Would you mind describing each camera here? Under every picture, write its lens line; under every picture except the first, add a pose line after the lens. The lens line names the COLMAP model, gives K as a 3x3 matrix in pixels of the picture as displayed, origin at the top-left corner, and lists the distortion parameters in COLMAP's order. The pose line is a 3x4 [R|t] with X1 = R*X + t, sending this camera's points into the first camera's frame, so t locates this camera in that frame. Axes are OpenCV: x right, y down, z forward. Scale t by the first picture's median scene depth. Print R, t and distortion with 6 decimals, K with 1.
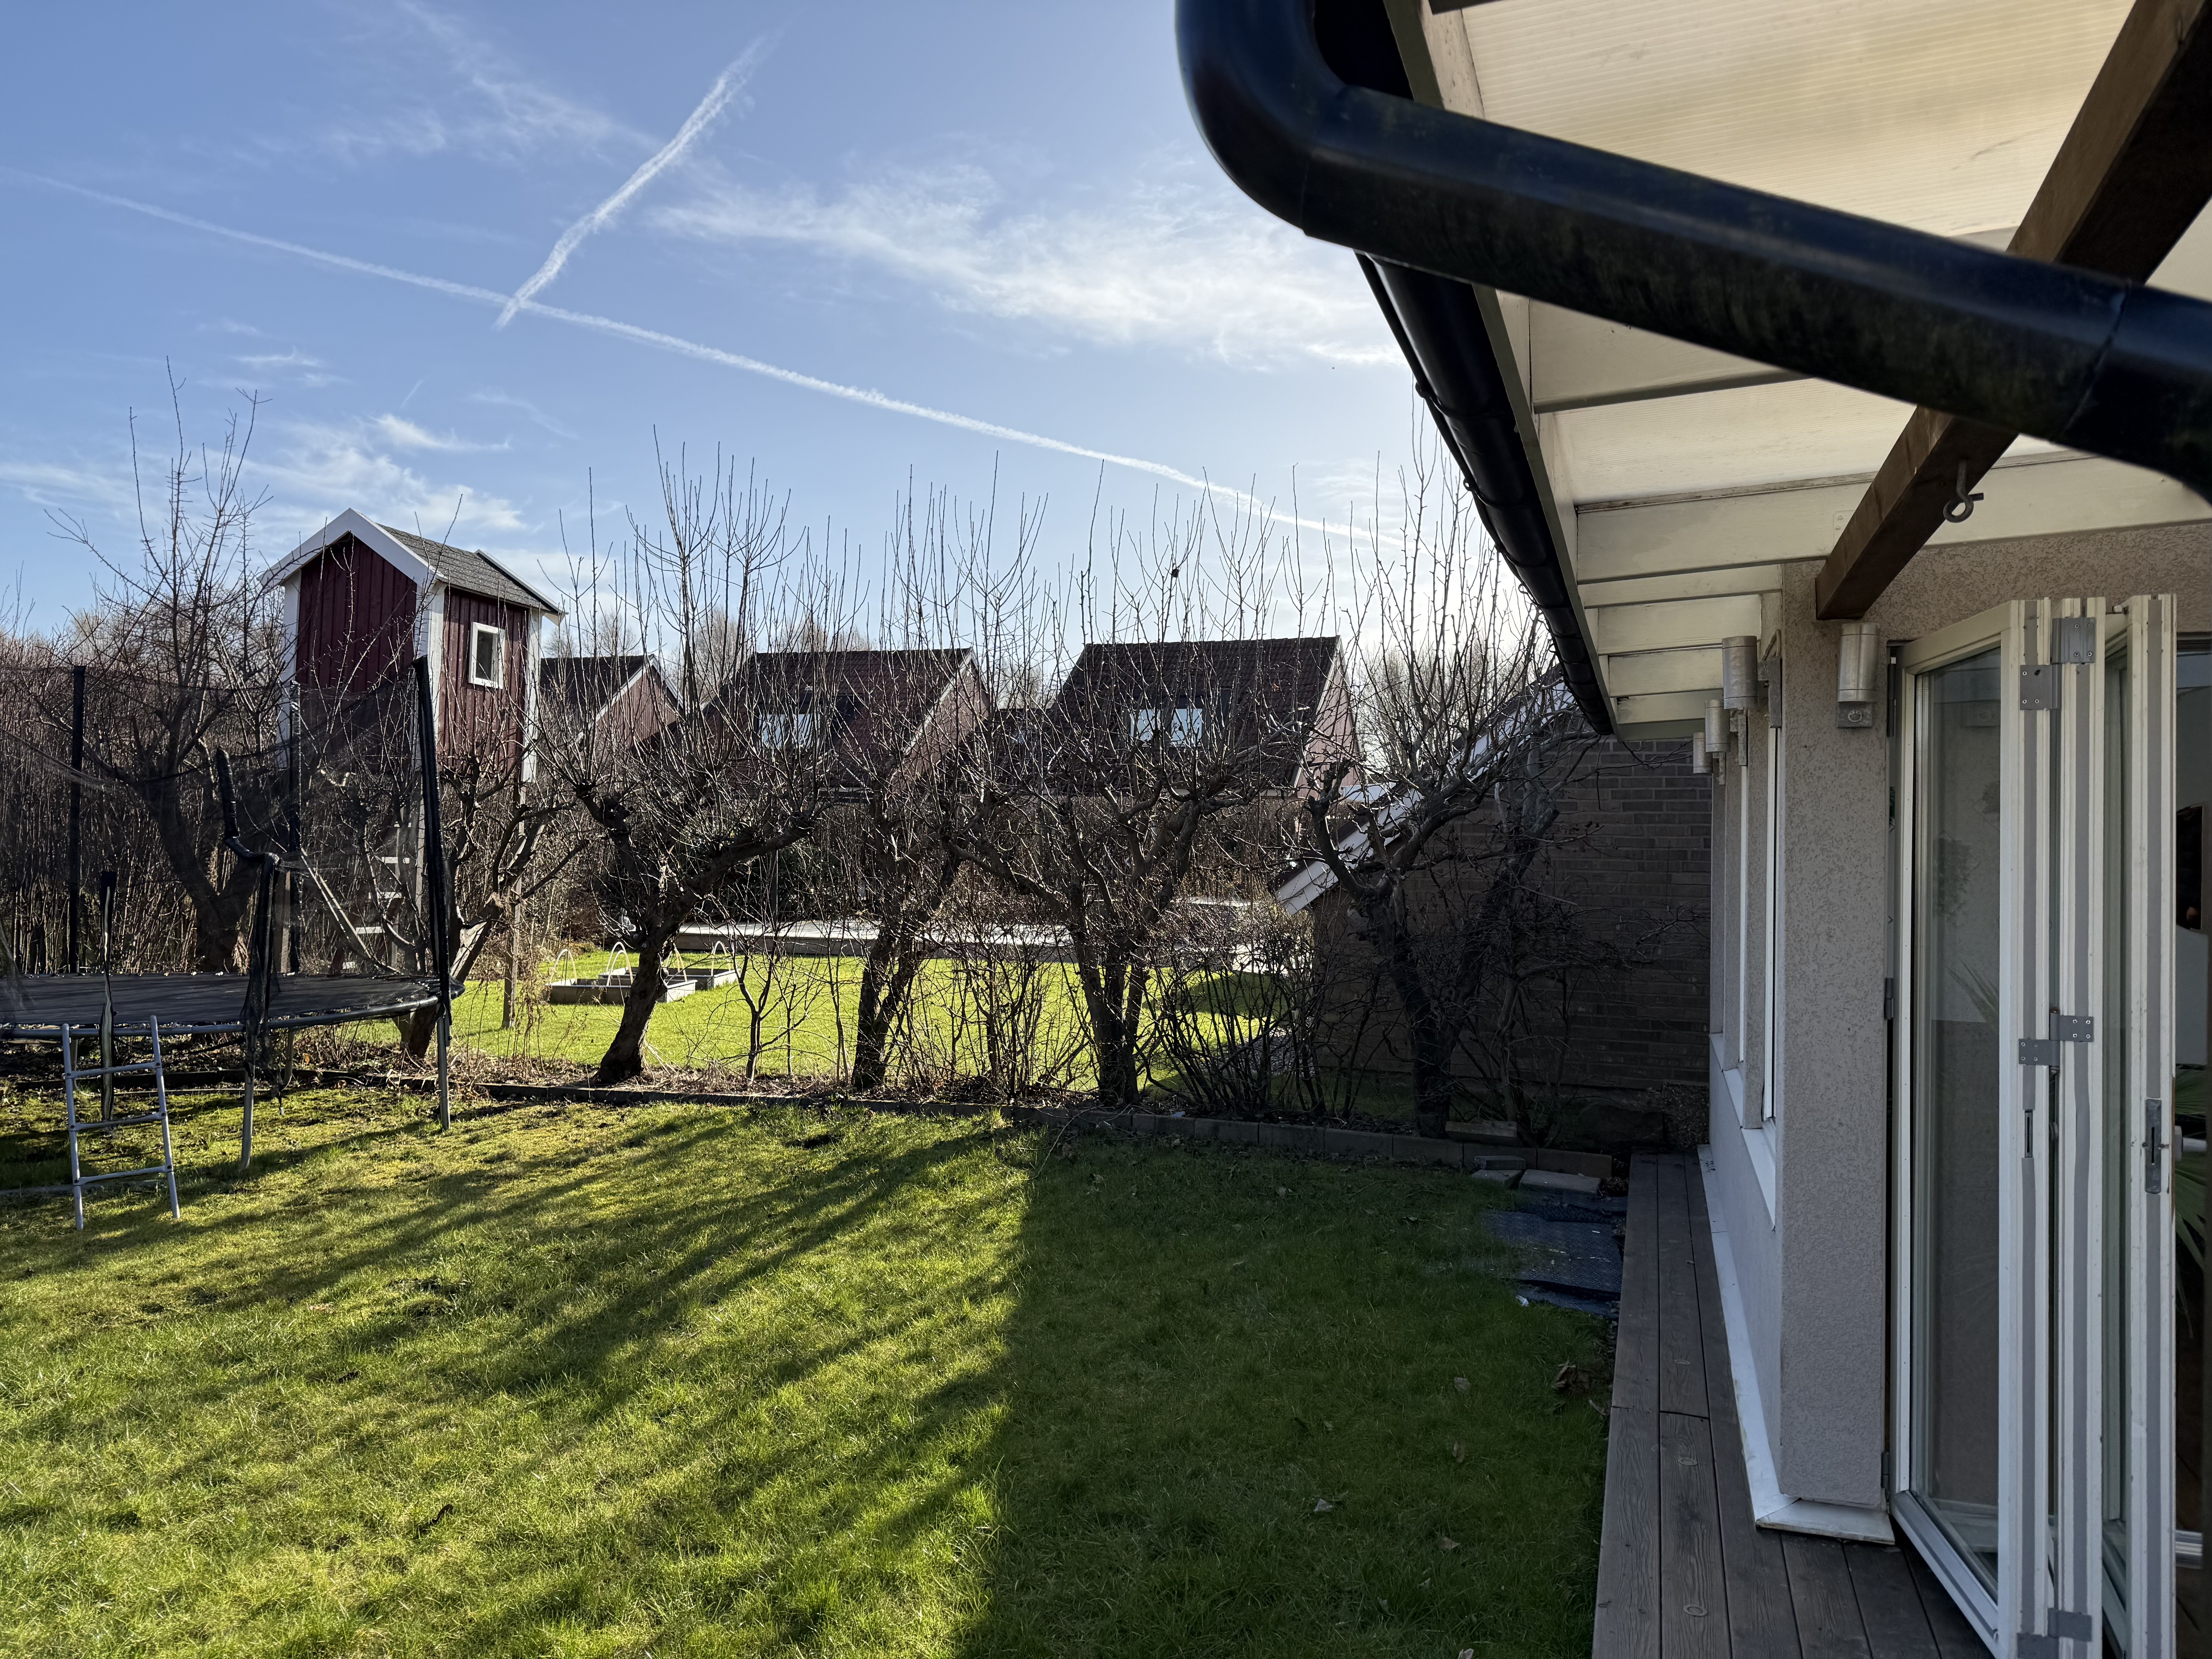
lens RADIAL K [[1555.8, 0, 1104.7], [0, 1555.8, 708.5], [0, 0, 1]] dist [0.003848, -0.022217]
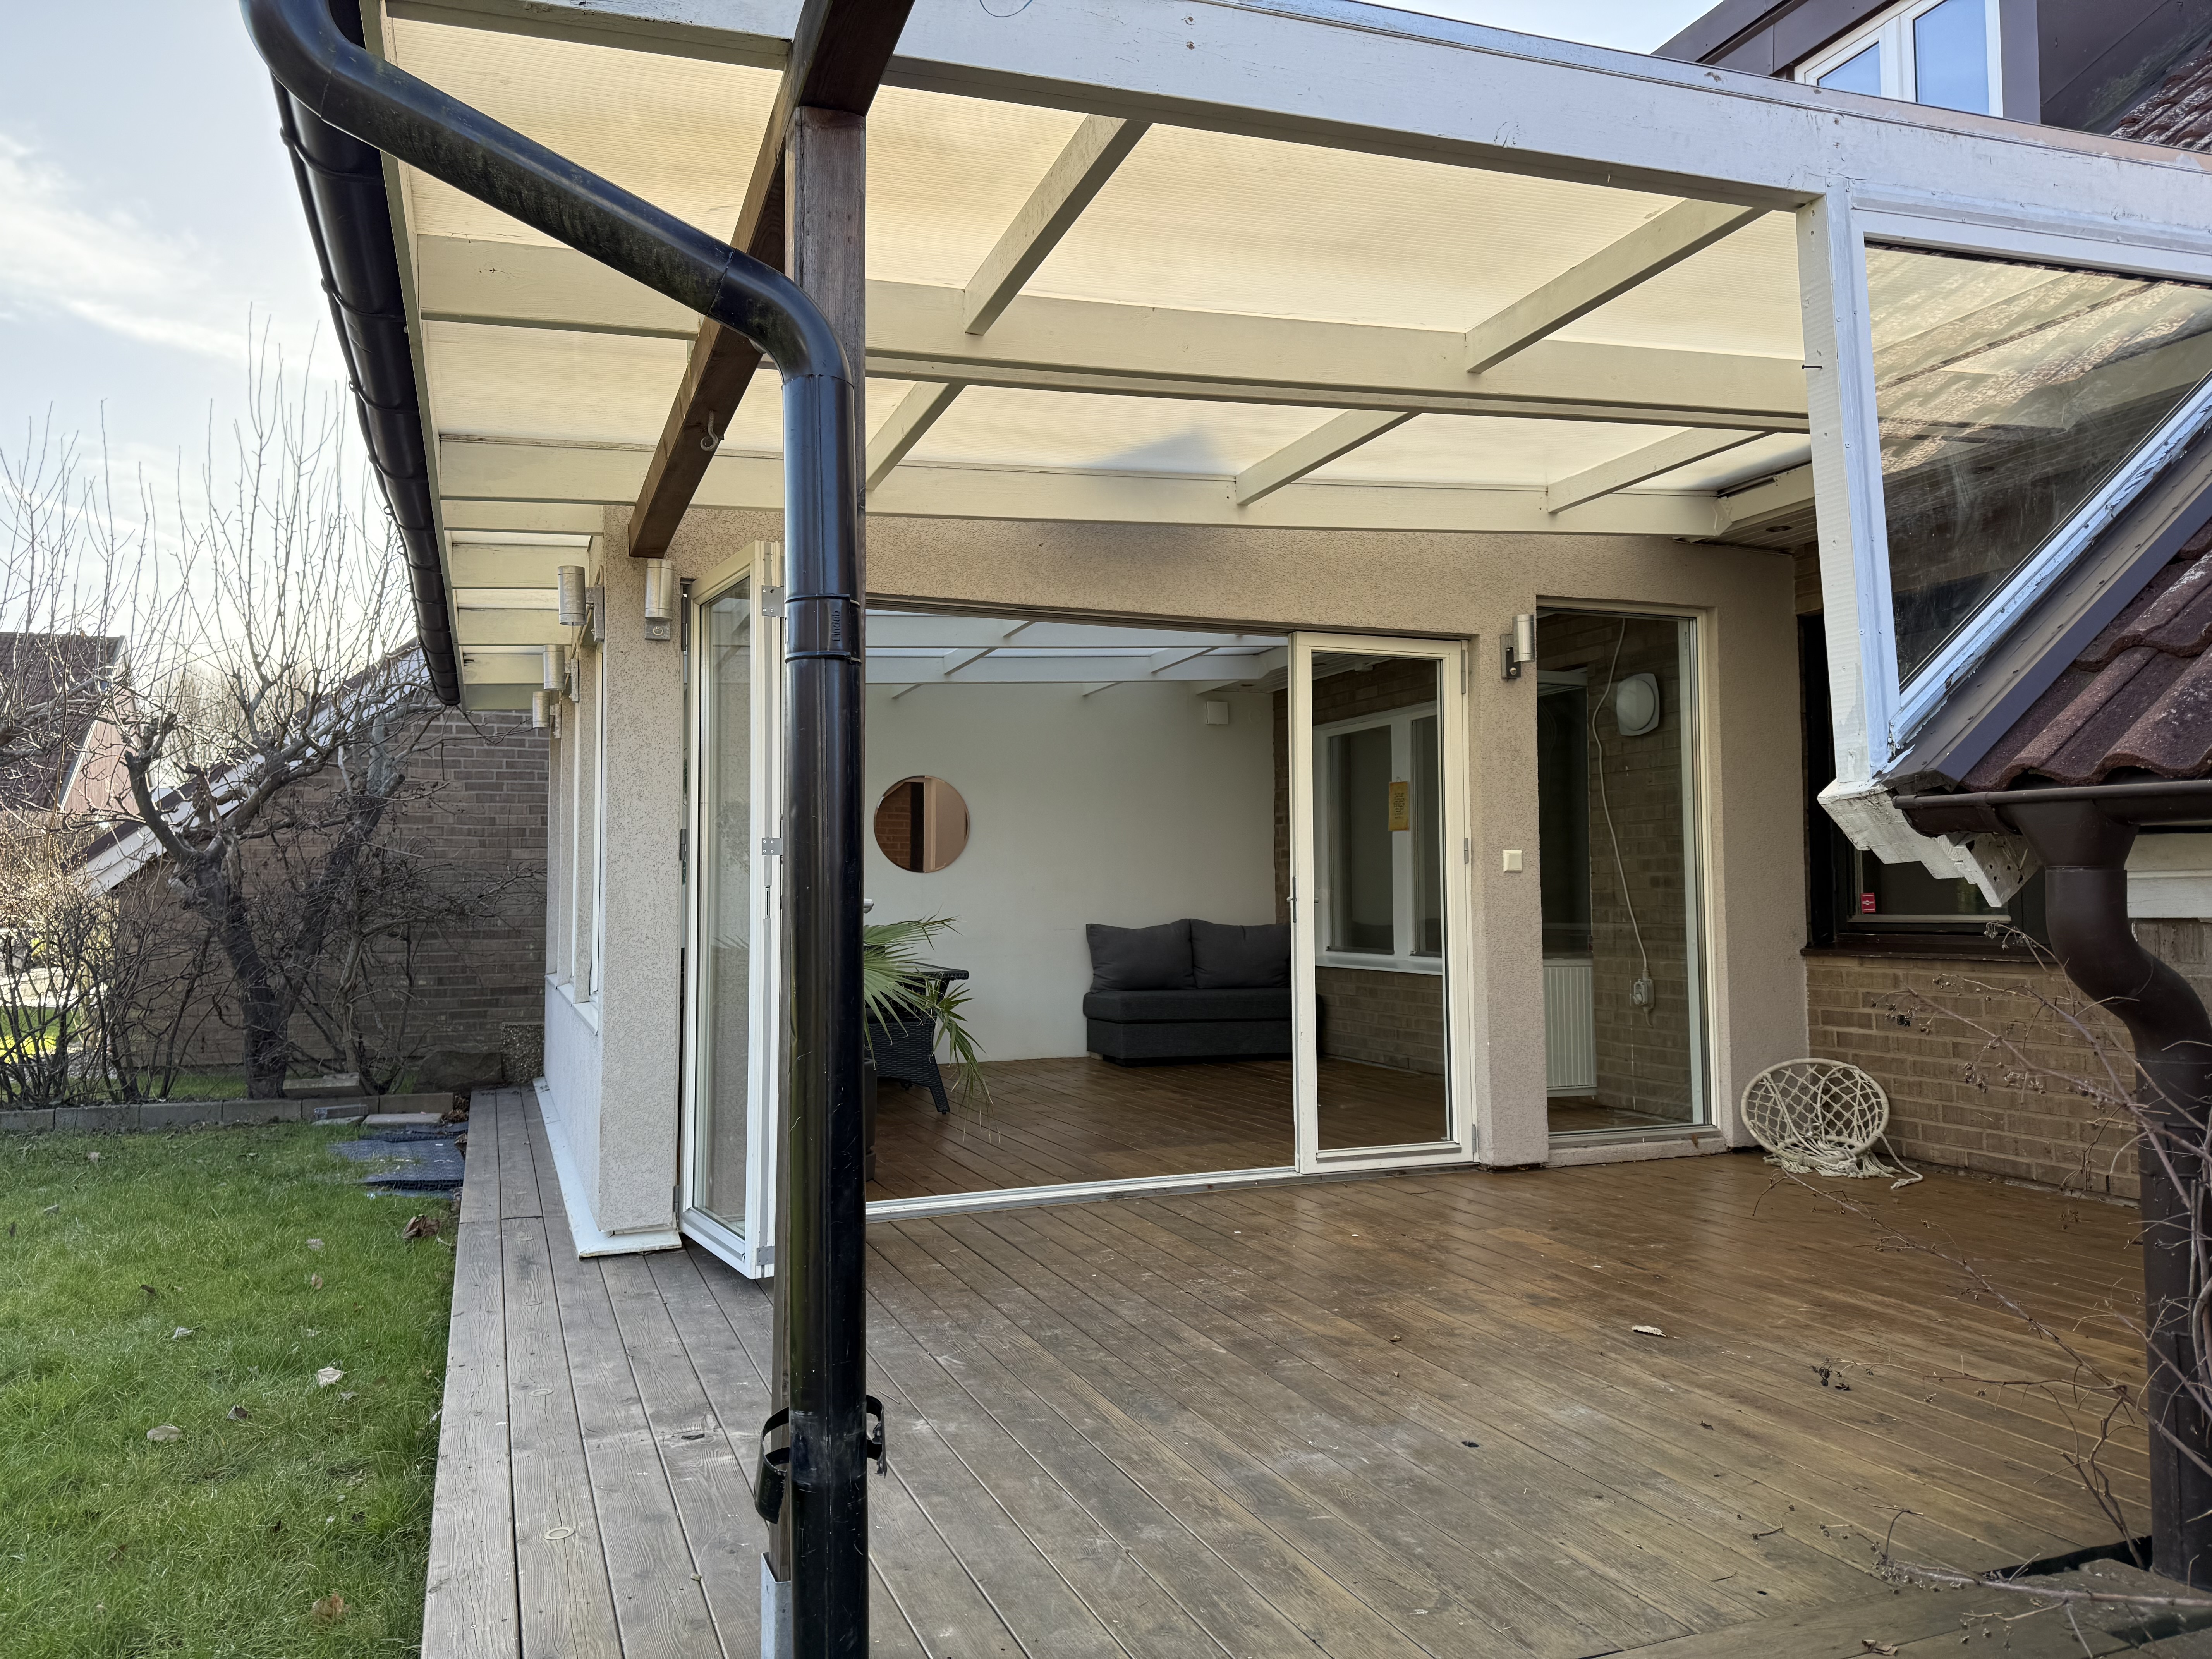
lens RADIAL K [[1595.9, 0, 1106.0], [0, 1595.9, 829.5], [0, 0, 1]] dist [0.086471, 0.001885]
pose [[0.760906, -0.003012, 0.648855, -0.077433], [-0.014259, 0.999670, 0.021361, 0.084539], [-0.648705, -0.025505, 0.760612, -0.192922]]
